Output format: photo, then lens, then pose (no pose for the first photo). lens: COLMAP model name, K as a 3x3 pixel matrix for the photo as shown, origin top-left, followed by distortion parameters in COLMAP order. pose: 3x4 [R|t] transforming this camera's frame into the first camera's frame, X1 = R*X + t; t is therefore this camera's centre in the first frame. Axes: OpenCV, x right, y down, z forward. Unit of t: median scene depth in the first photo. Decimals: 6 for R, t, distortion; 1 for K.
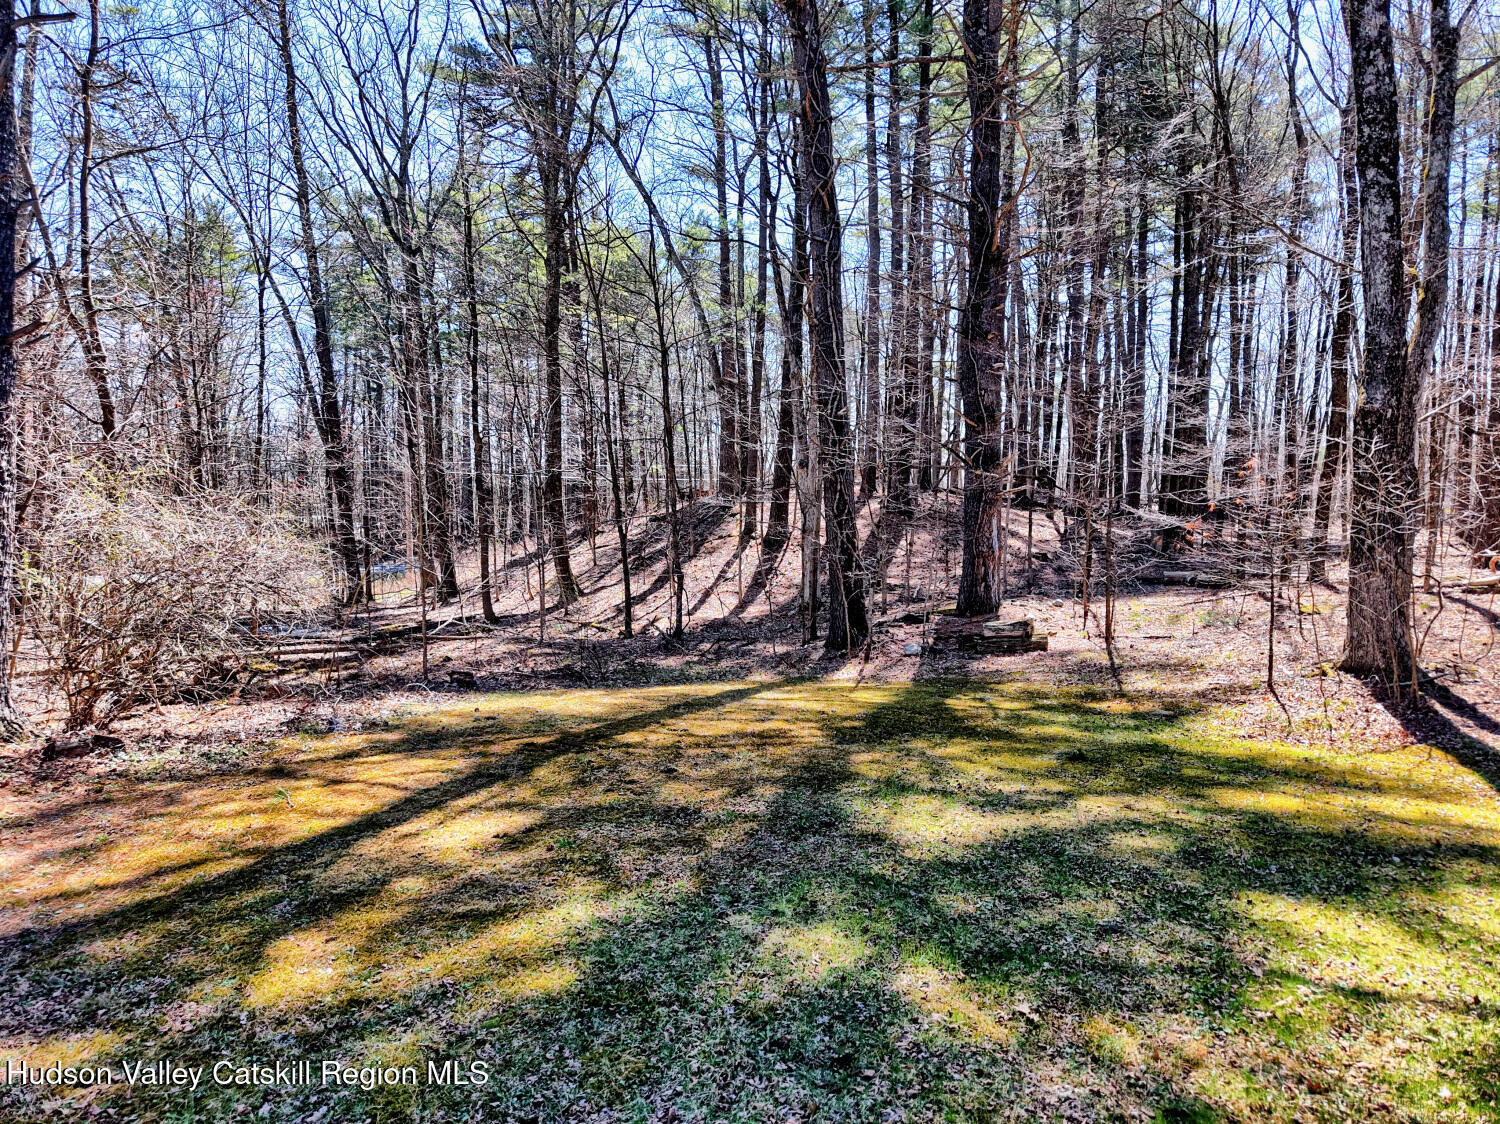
lens RADIAL K [[1012.6, 0, 750.3], [0, 1012.6, 560.7], [0, 0, 1]] dist [0.022092, -0.022458]
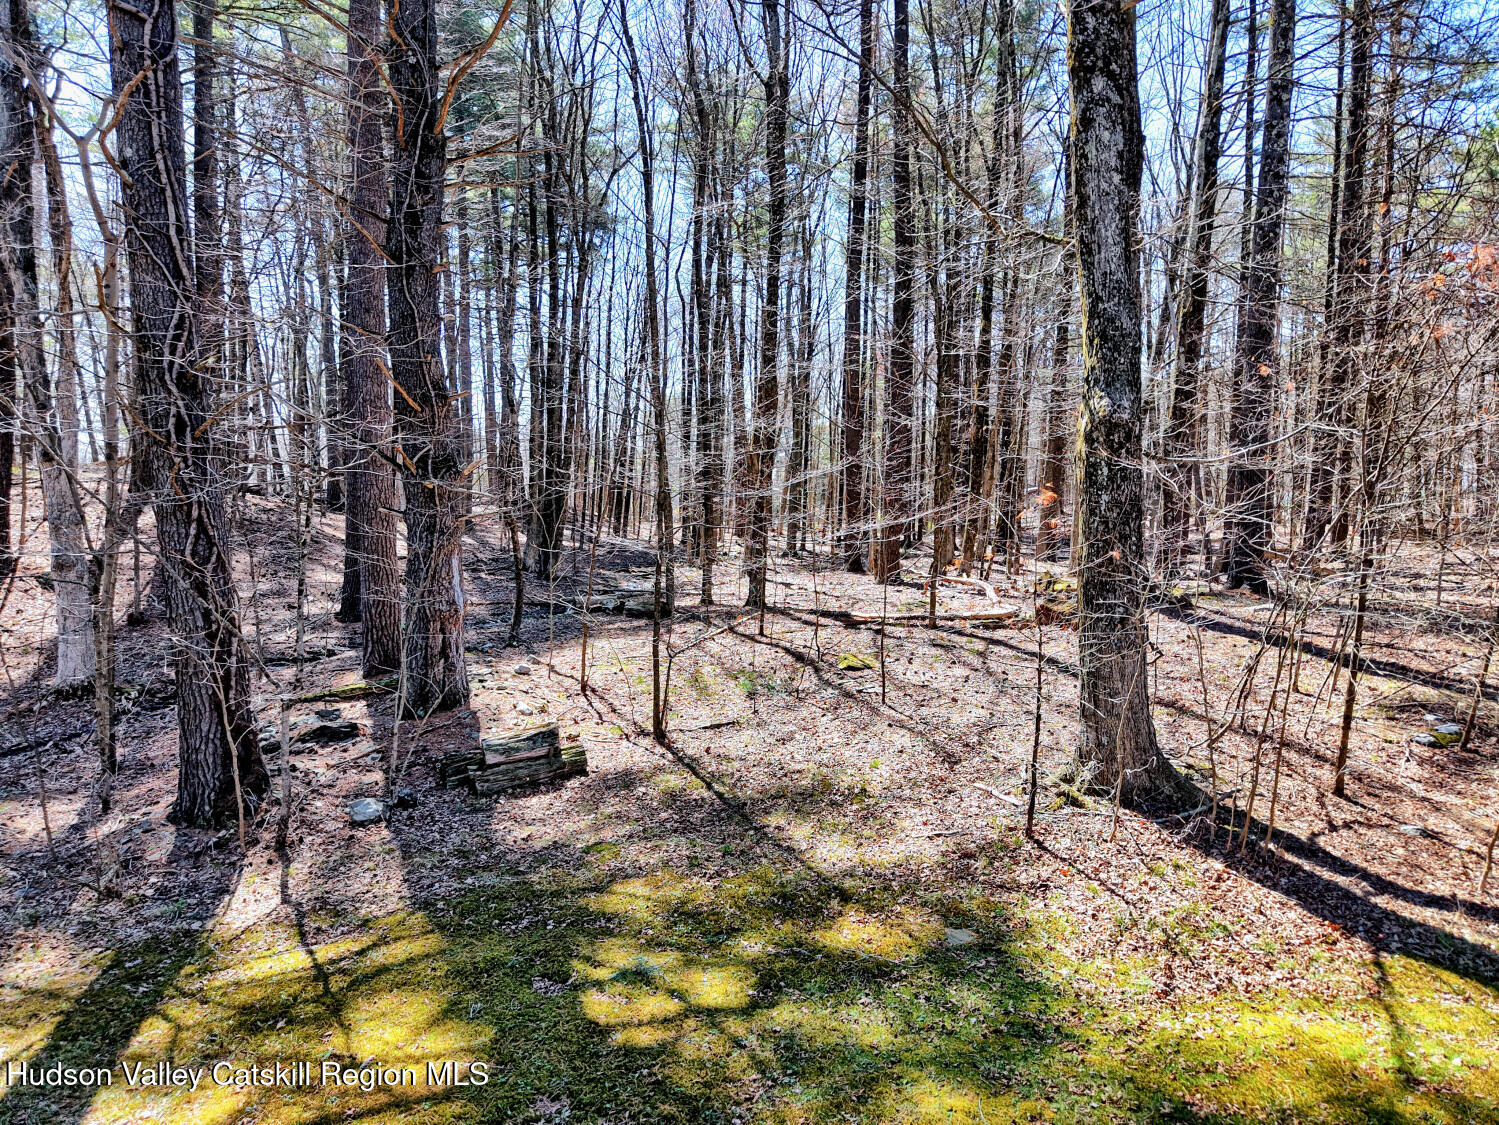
lens RADIAL K [[1012.0, 0, 749.6], [0, 1012.0, 567.5], [0, 0, 1]] dist [0.022092, -0.022458]
pose [[0.770377, -0.033288, 0.636719, -0.033989], [0.024395, 0.999444, 0.022736, -0.067893], [-0.637122, -0.001983, 0.770761, 0.604995]]
